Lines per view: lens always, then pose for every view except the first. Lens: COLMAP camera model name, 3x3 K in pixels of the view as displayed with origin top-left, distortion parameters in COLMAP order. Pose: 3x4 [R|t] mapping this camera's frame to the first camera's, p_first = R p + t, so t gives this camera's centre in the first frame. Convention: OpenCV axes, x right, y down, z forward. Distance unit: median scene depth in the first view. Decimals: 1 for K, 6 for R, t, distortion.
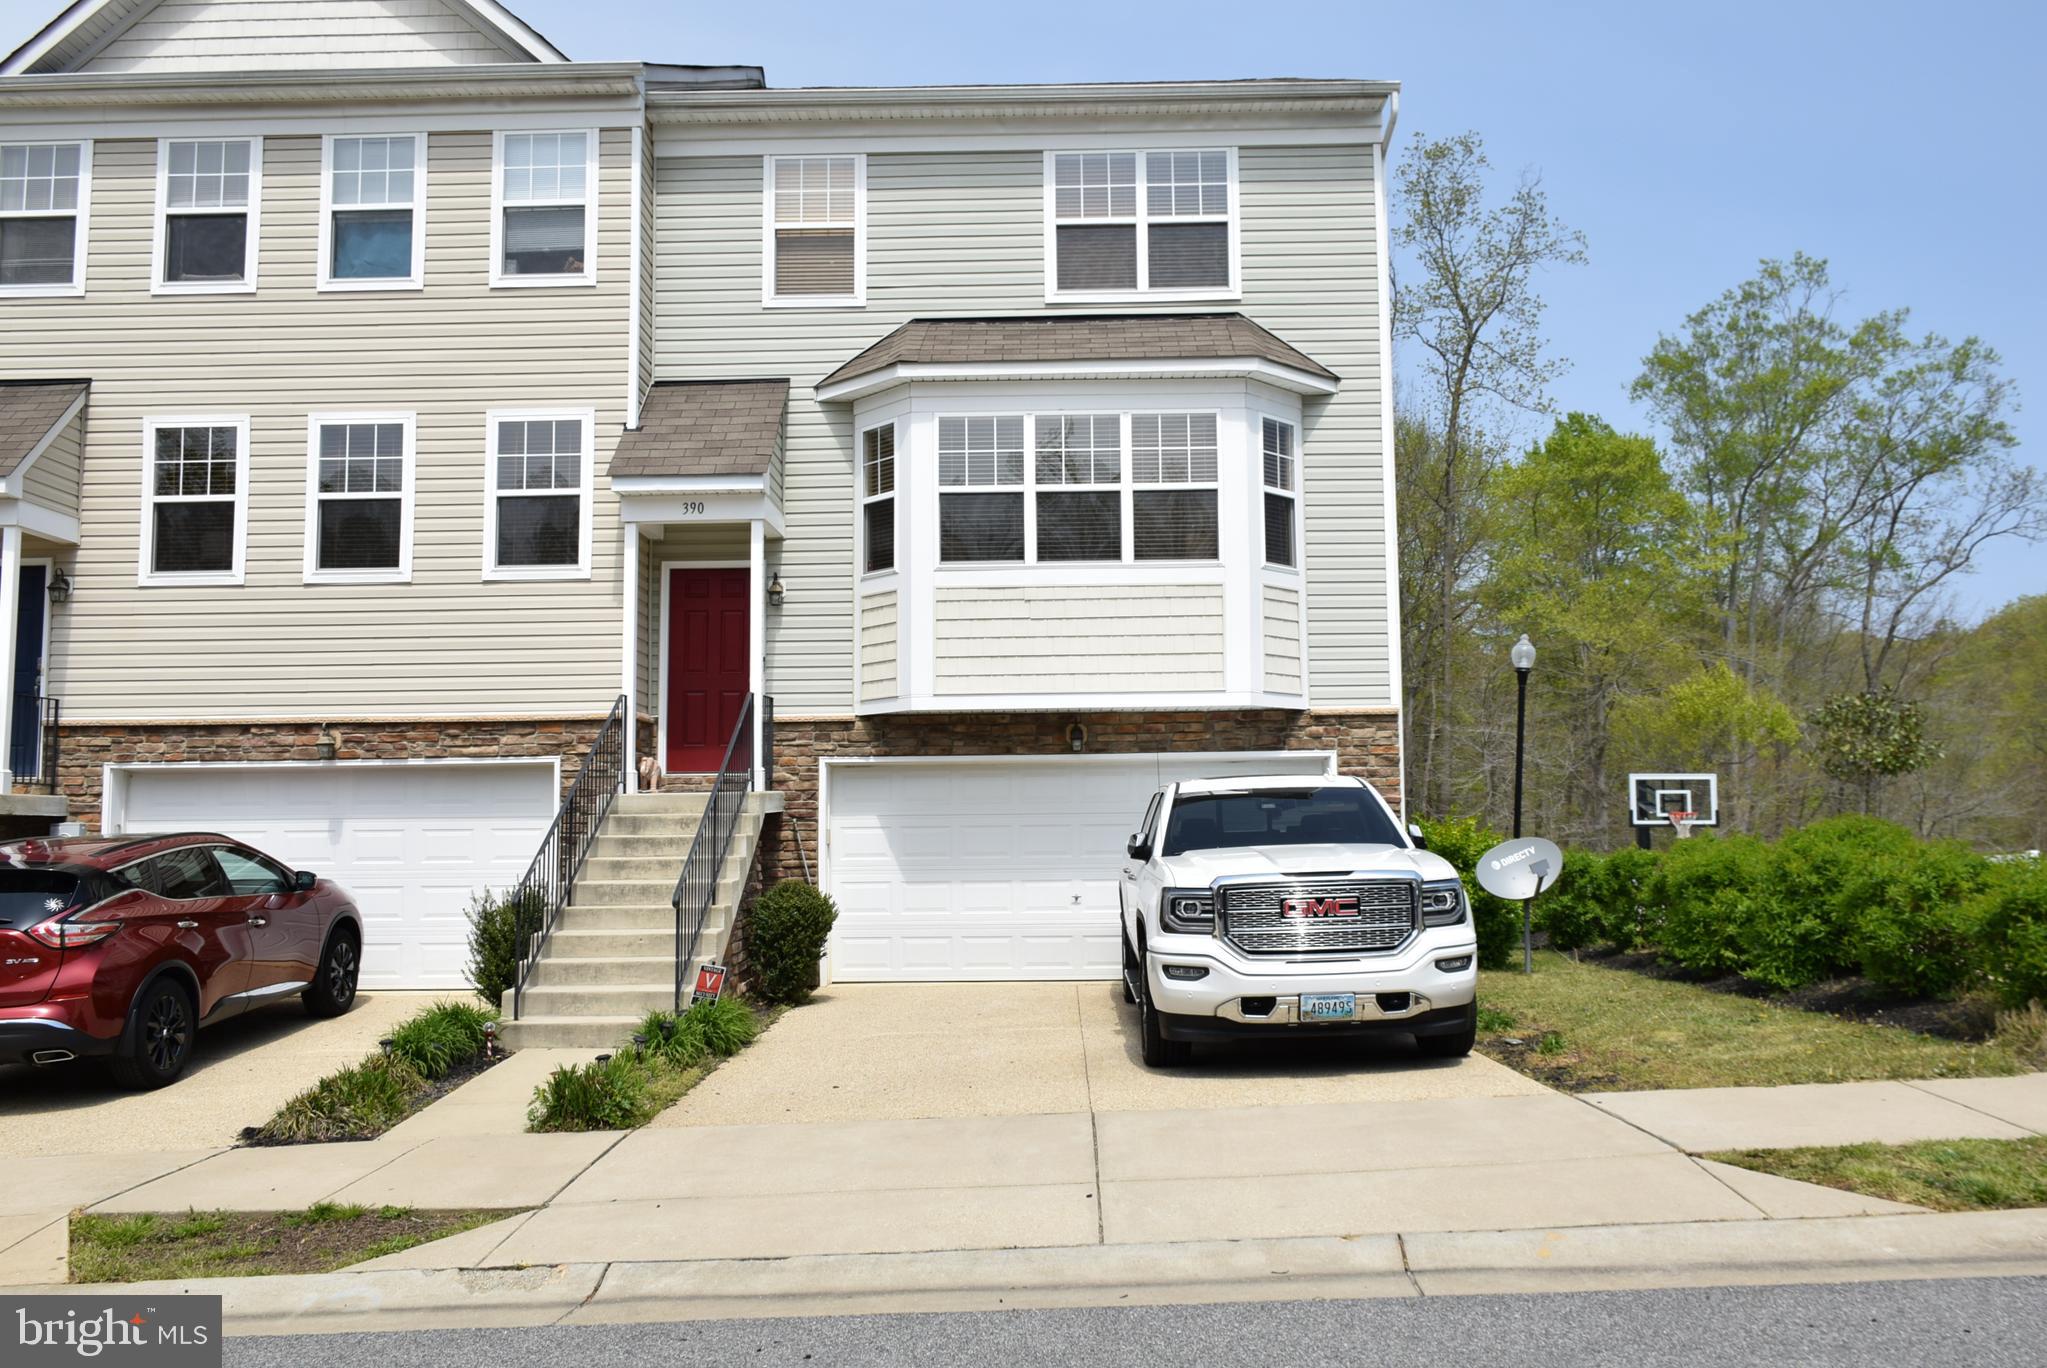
lens RADIAL K [[1610.2, 0, 1034.4], [0, 1610.2, 681.9], [0, 0, 1]] dist [-0.004113, -0.007963]
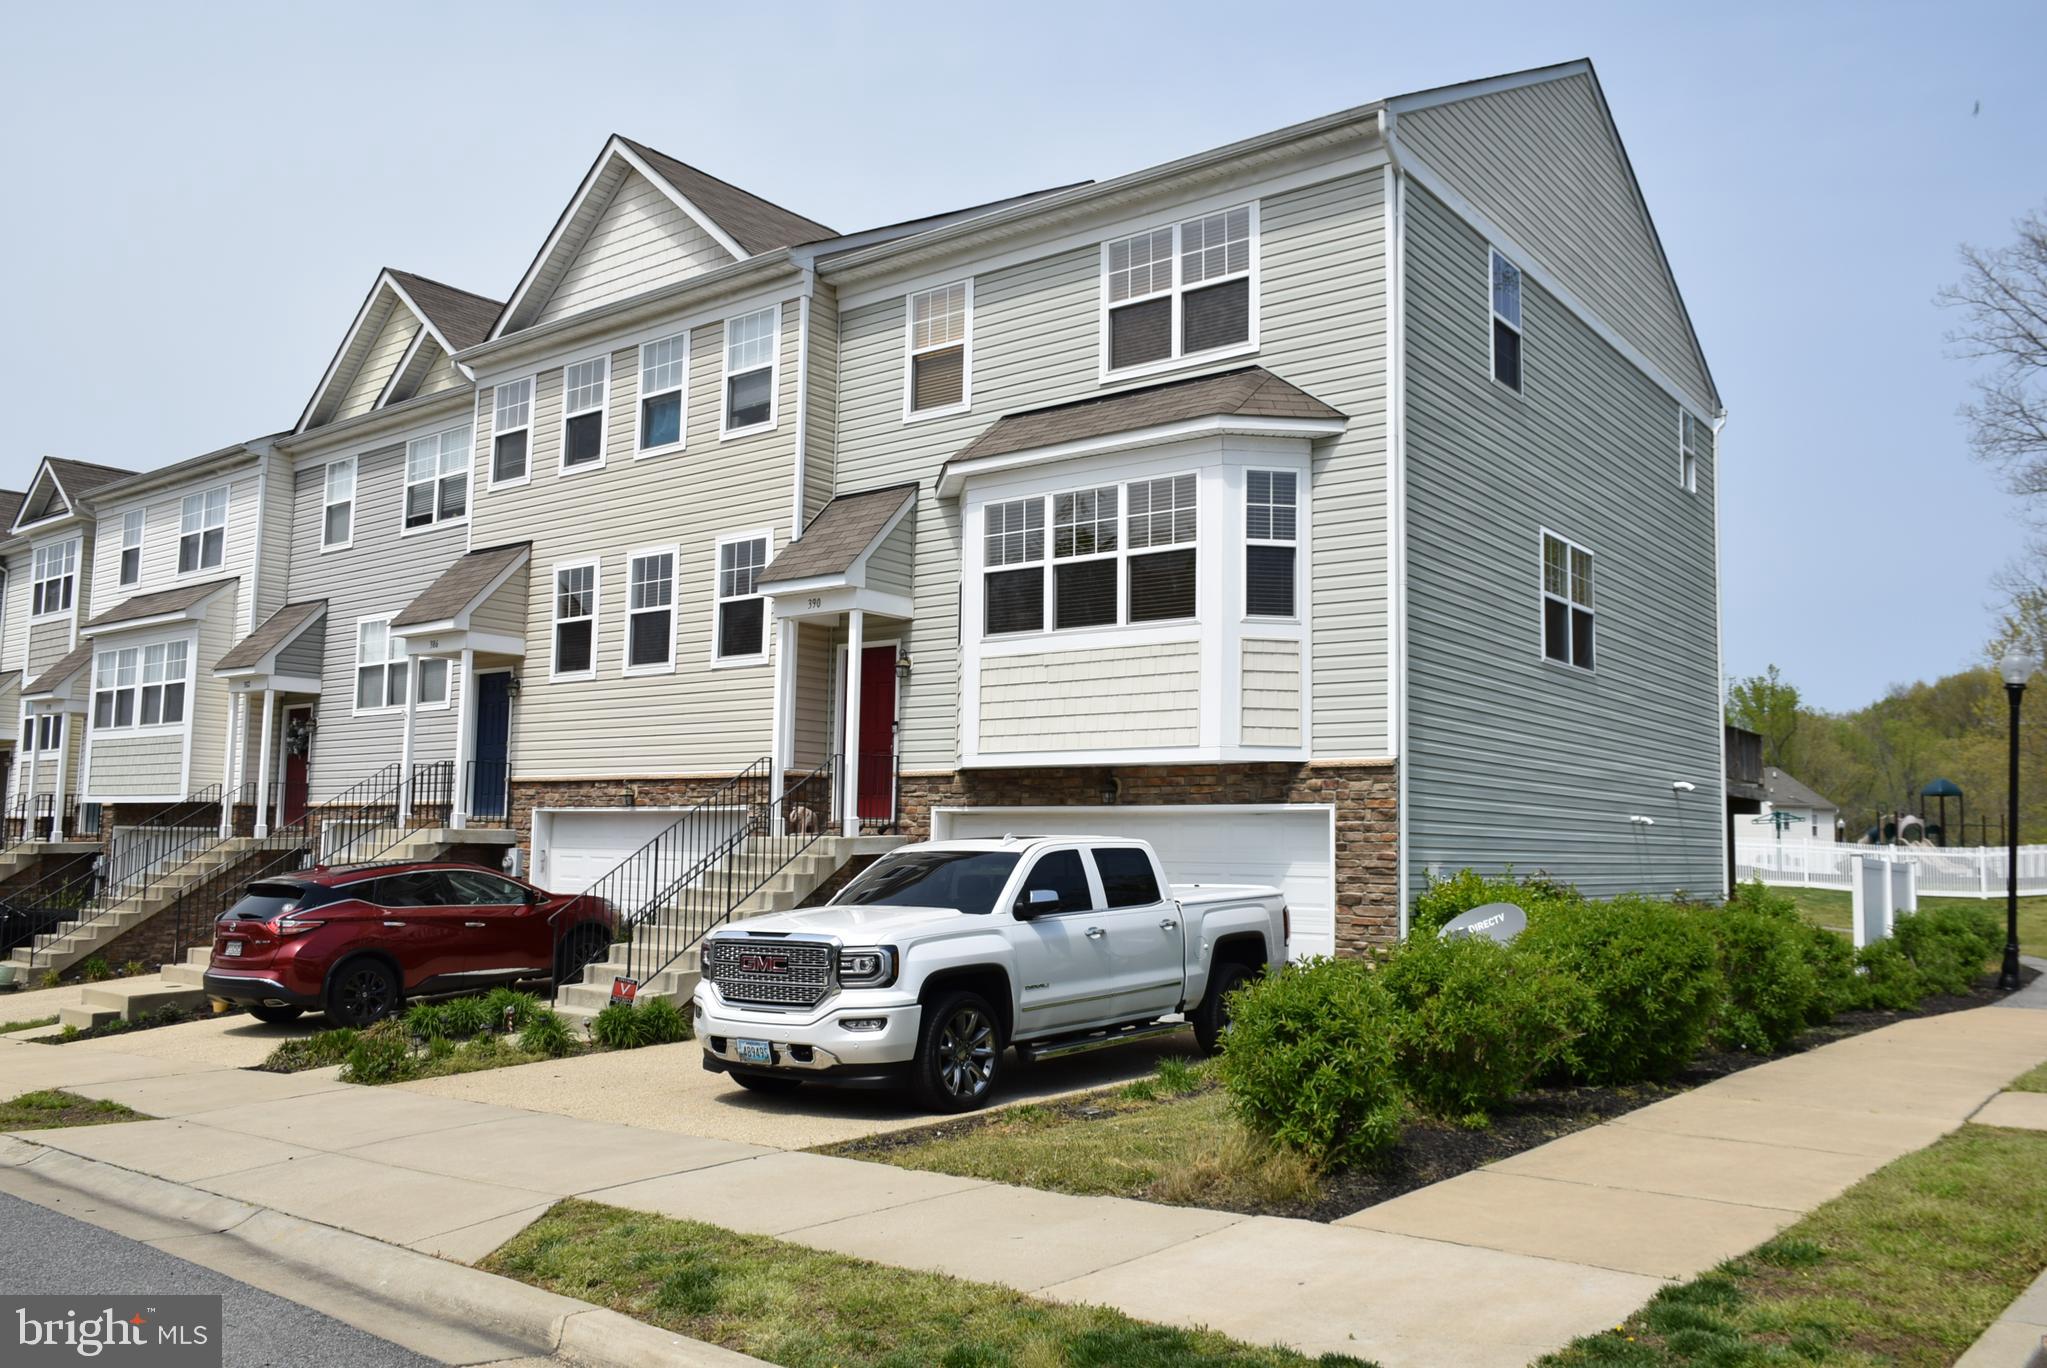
lens RADIAL K [[1557.2, 0, 1030.0], [0, 1557.2, 686.4], [0, 0, 1]] dist [-0.023173, -0.009188]
pose [[0.805028, -0.037927, -0.592023, 0.594874], [0.034188, 0.999262, -0.017526, -0.017776], [0.592251, -0.006131, 0.805731, 0.138805]]
